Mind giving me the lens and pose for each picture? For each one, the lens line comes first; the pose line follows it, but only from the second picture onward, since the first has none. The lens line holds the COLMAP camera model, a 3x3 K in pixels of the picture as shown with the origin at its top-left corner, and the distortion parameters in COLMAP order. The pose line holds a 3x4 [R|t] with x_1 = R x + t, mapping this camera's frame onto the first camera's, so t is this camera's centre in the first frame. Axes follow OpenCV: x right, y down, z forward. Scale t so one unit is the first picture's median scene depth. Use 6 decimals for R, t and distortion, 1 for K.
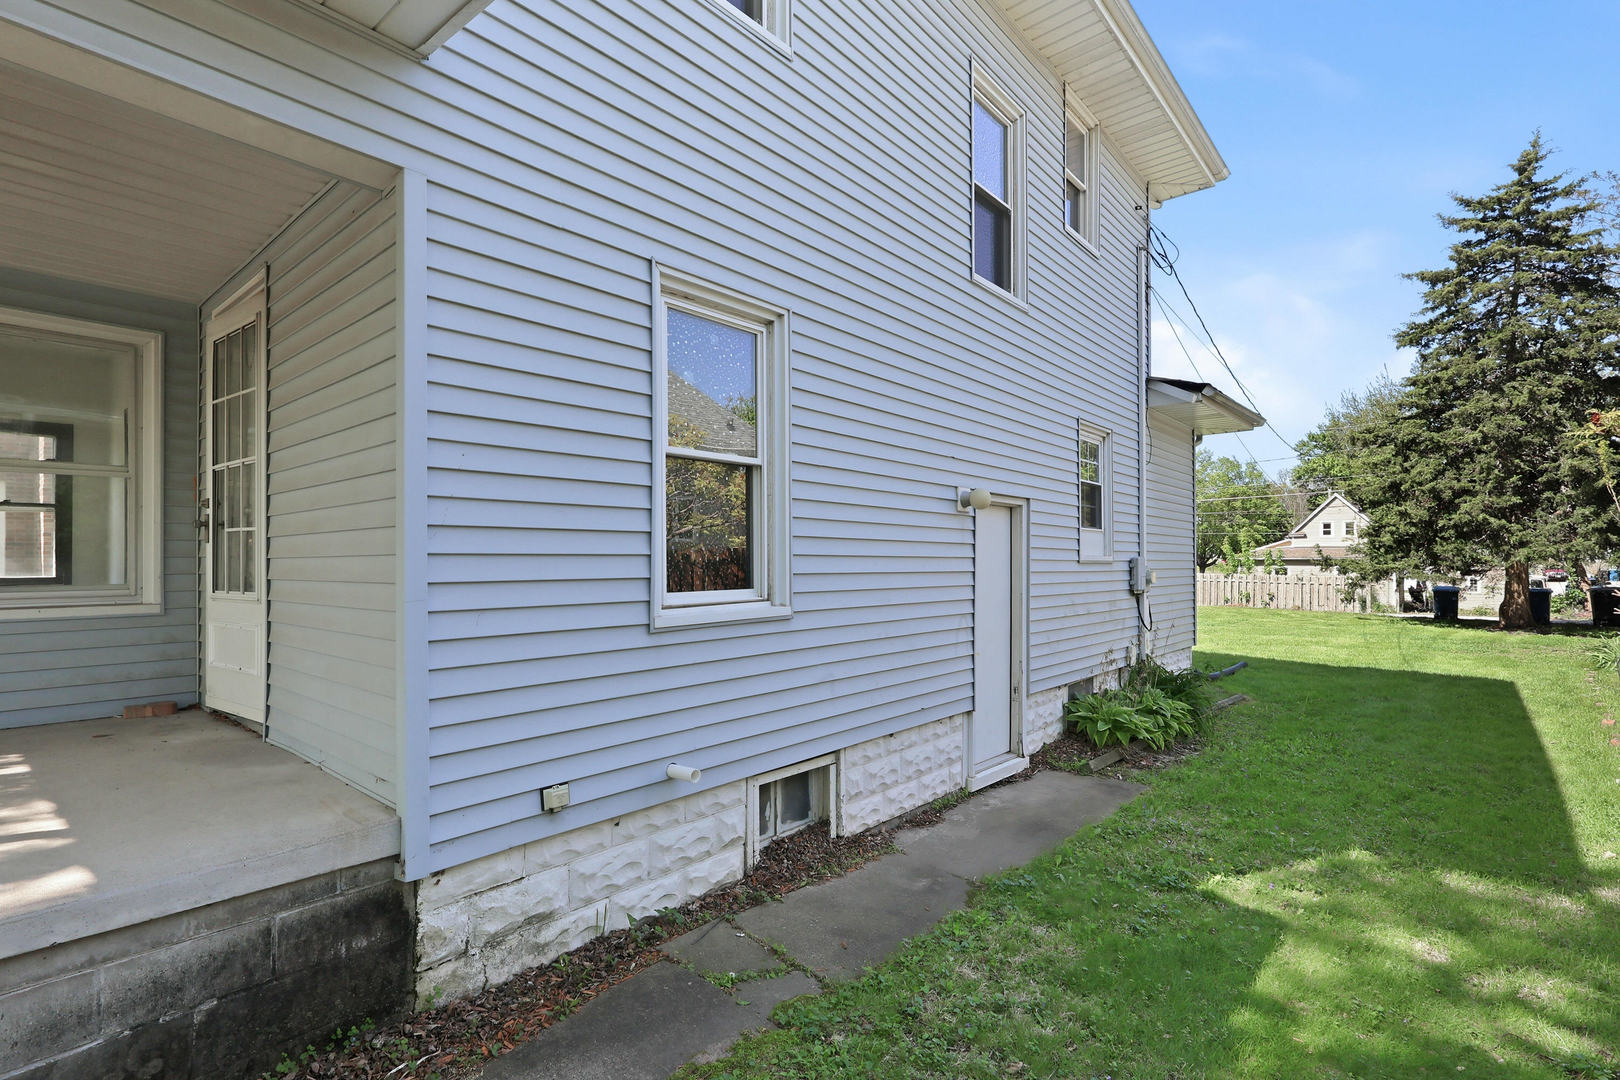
lens RADIAL K [[777.9, 0, 800.5], [0, 777.9, 553.4], [0, 0, 1]] dist [0.001337, -0.000083]
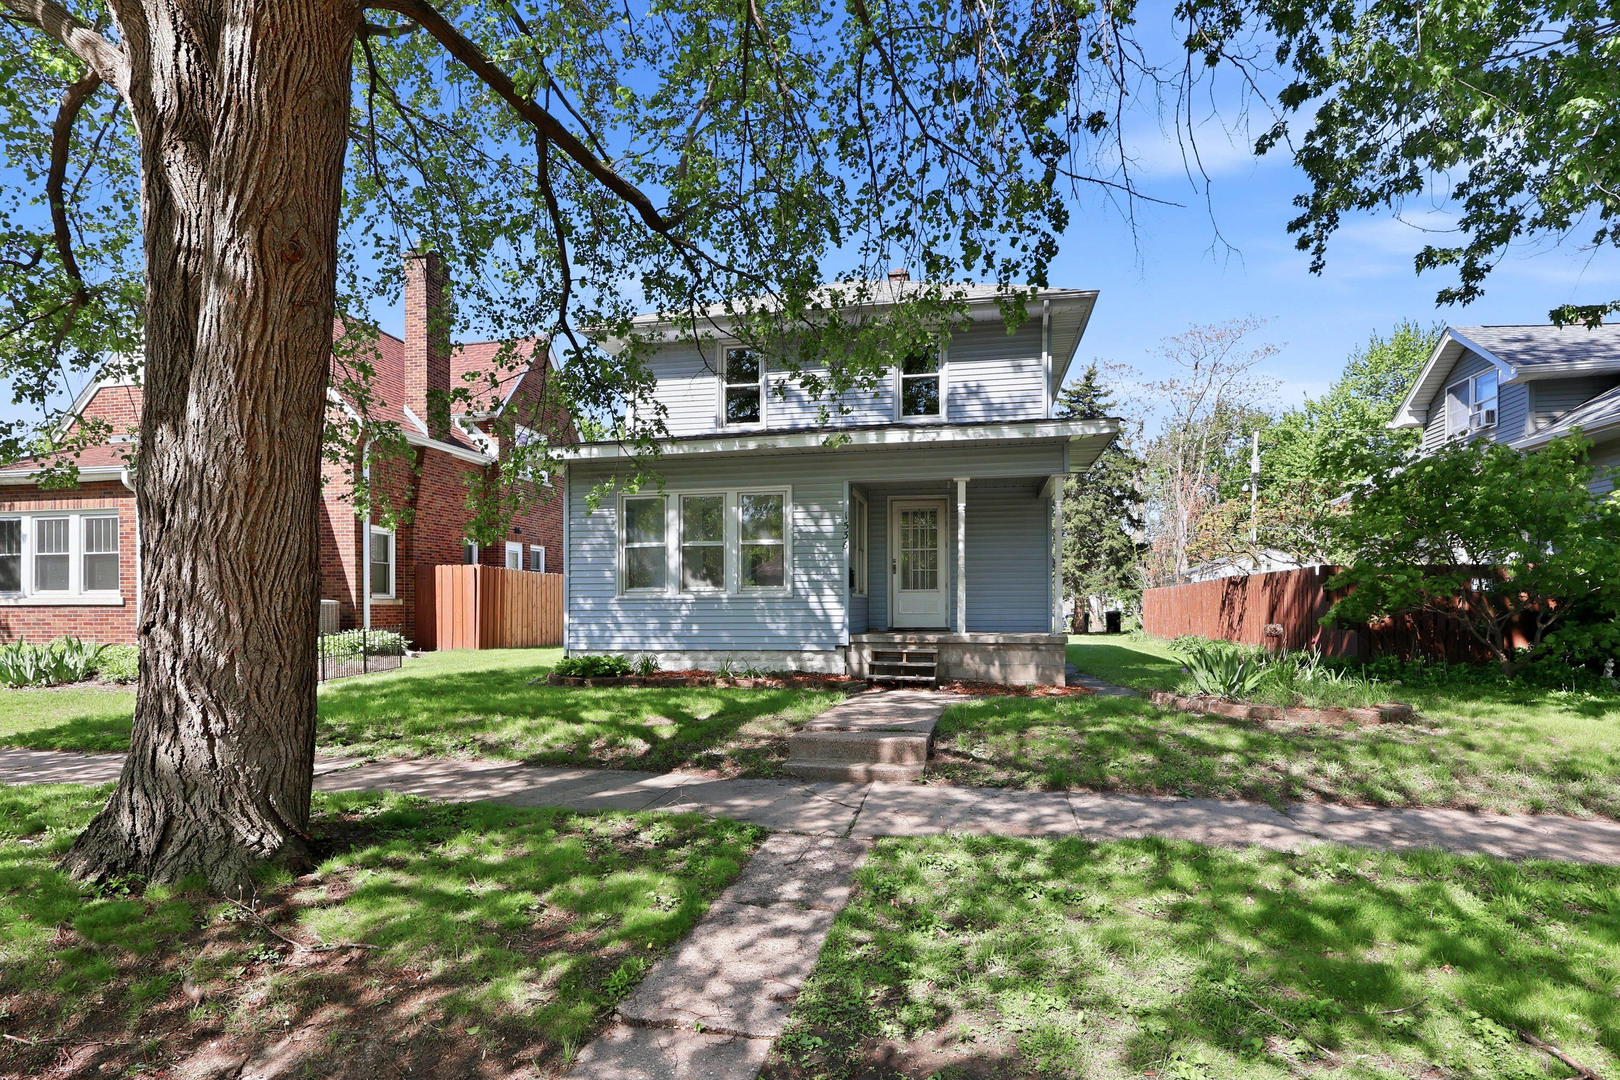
lens RADIAL K [[835.0, 0, 826.2], [0, 835.0, 619.1], [0, 0, 1]] dist [0.002361, 0.000684]
pose [[0.856097, -0.014450, 0.516612, -0.573312], [0.000368, 0.999626, 0.027351, 0.011189], [-0.516814, -0.023225, 0.855782, -0.339208]]
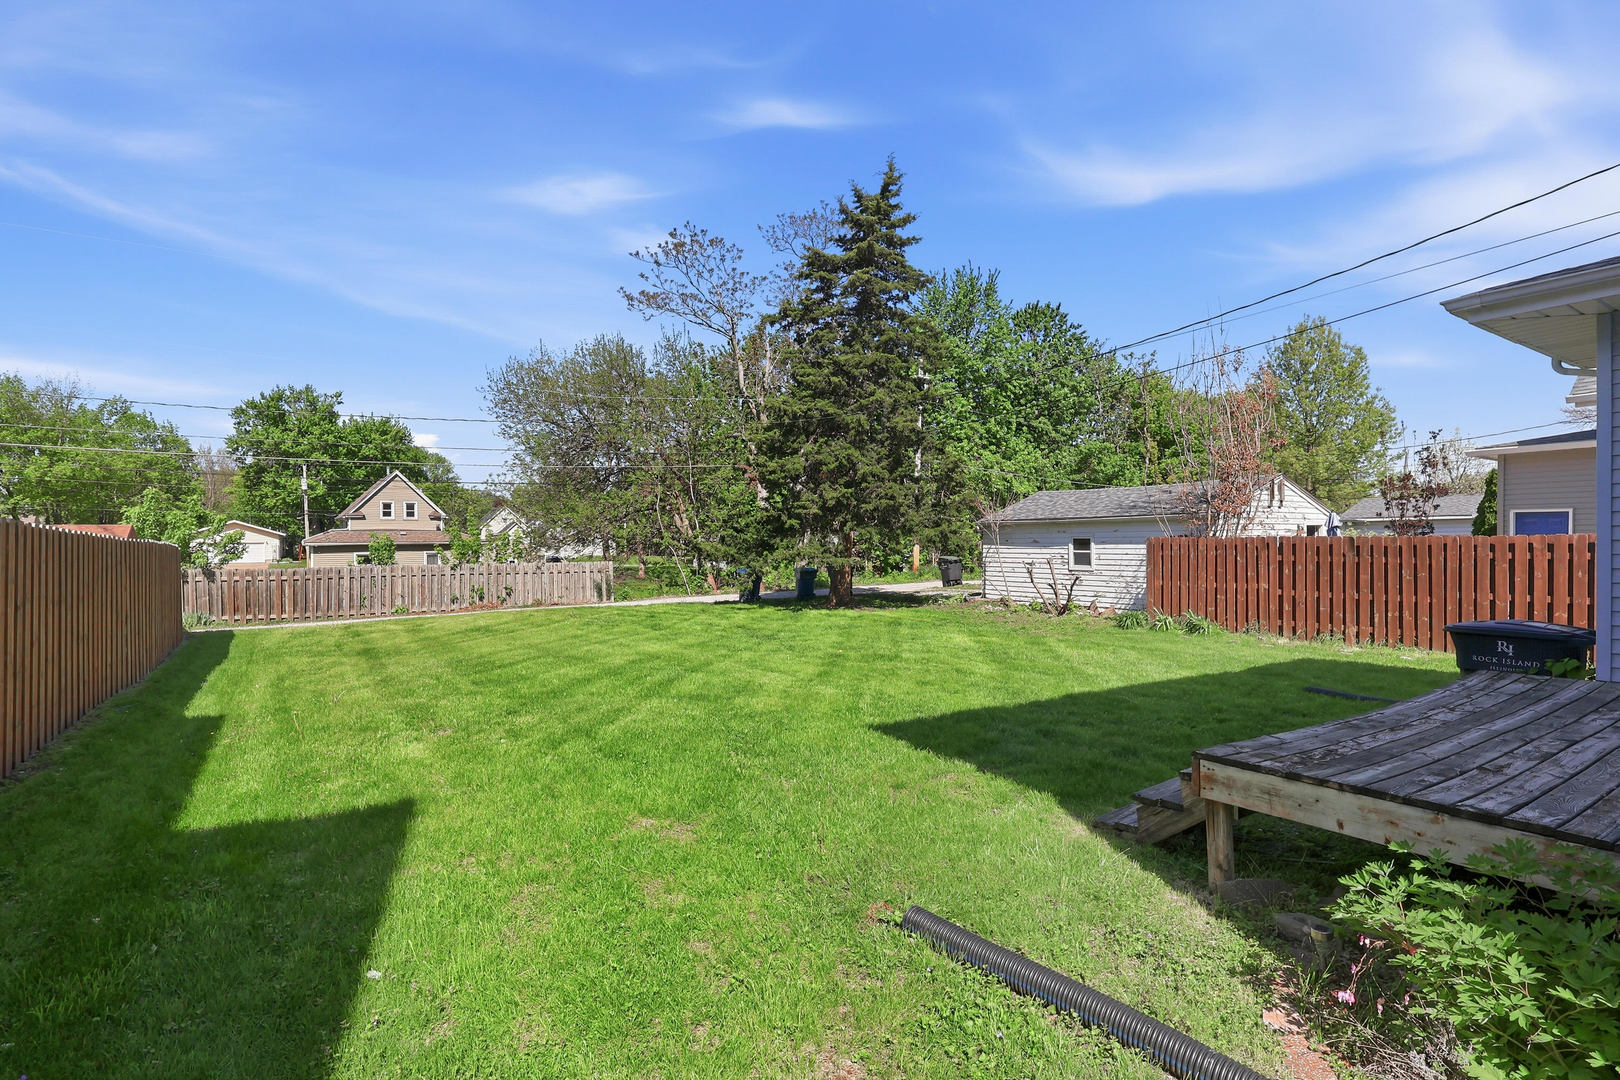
lens RADIAL K [[777.9, 0, 822.8], [0, 777.9, 542.1], [0, 0, 1]] dist [0.001337, -0.000083]
pose [[0.262091, -0.007682, 0.965013, -0.154220], [0.000157, 0.999969, 0.007918, -0.002685], [-0.965043, -0.001924, 0.262084, 0.770757]]
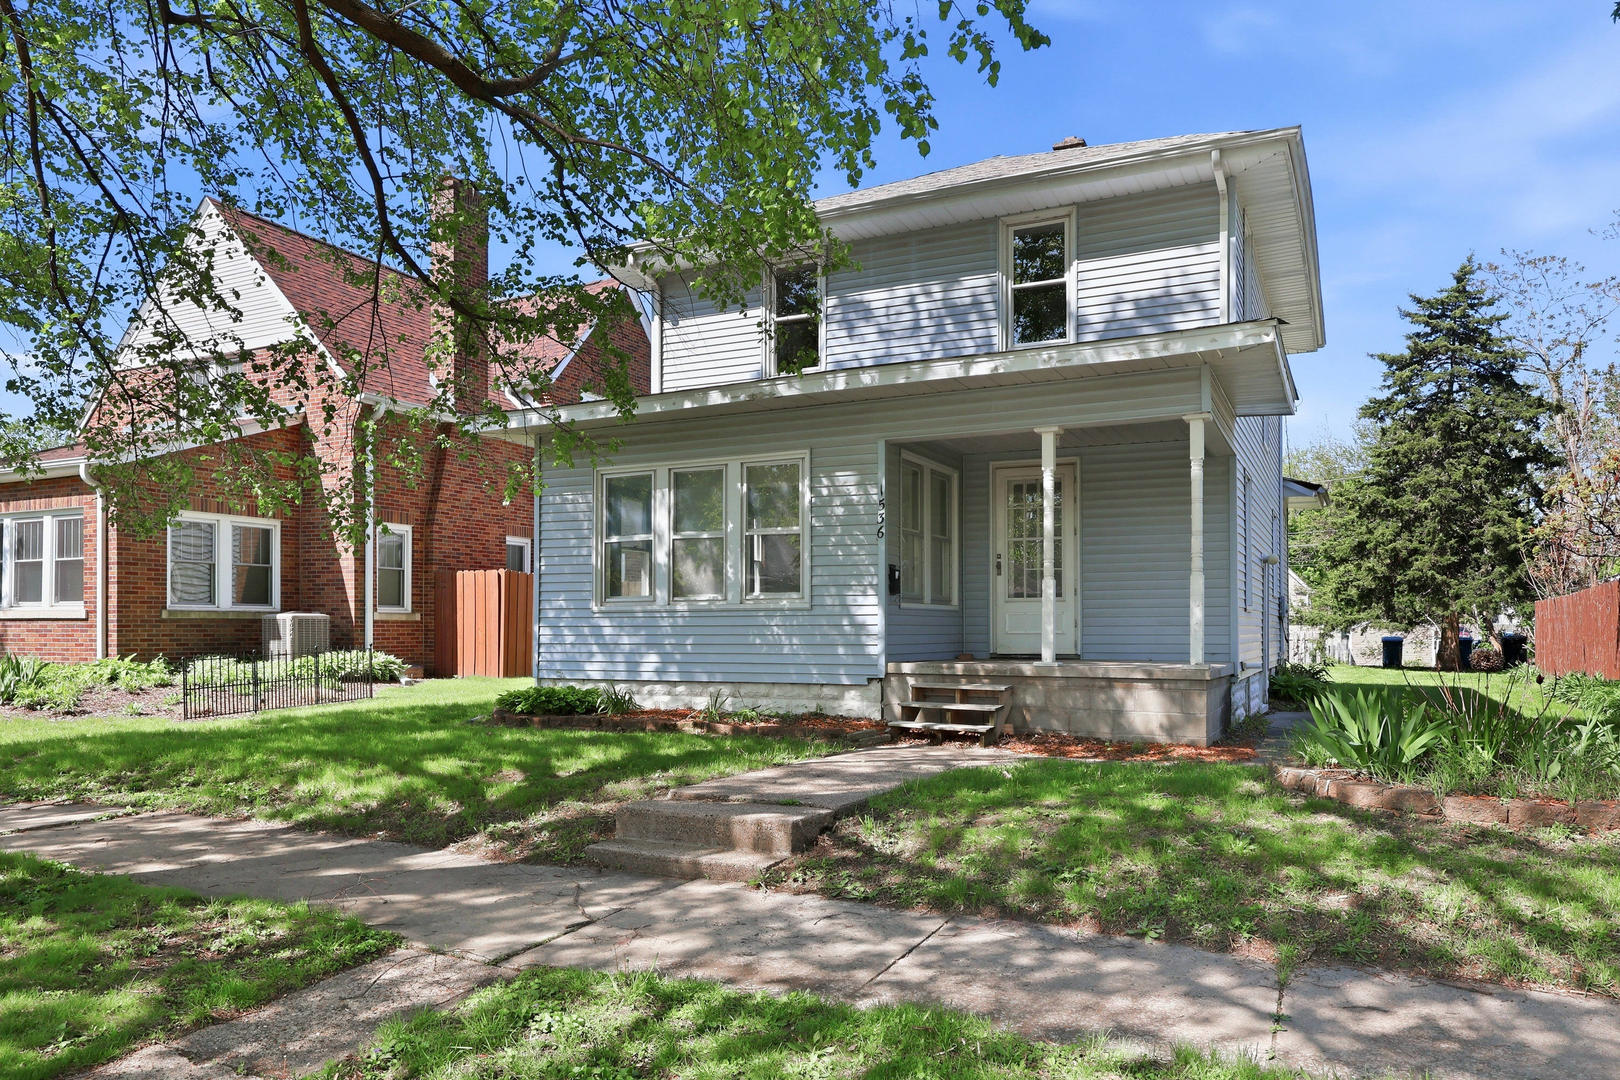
lens RADIAL K [[1114.1, 0, 840.0], [0, 1114.1, 628.1], [0, 0, 1]] dist [0.006199, 0.001590]
pose [[0.961646, -0.003221, 0.274274, -0.421576], [0.000120, 0.999936, 0.011321, 0.015721], [-0.274293, -0.010854, 0.961585, -0.359179]]
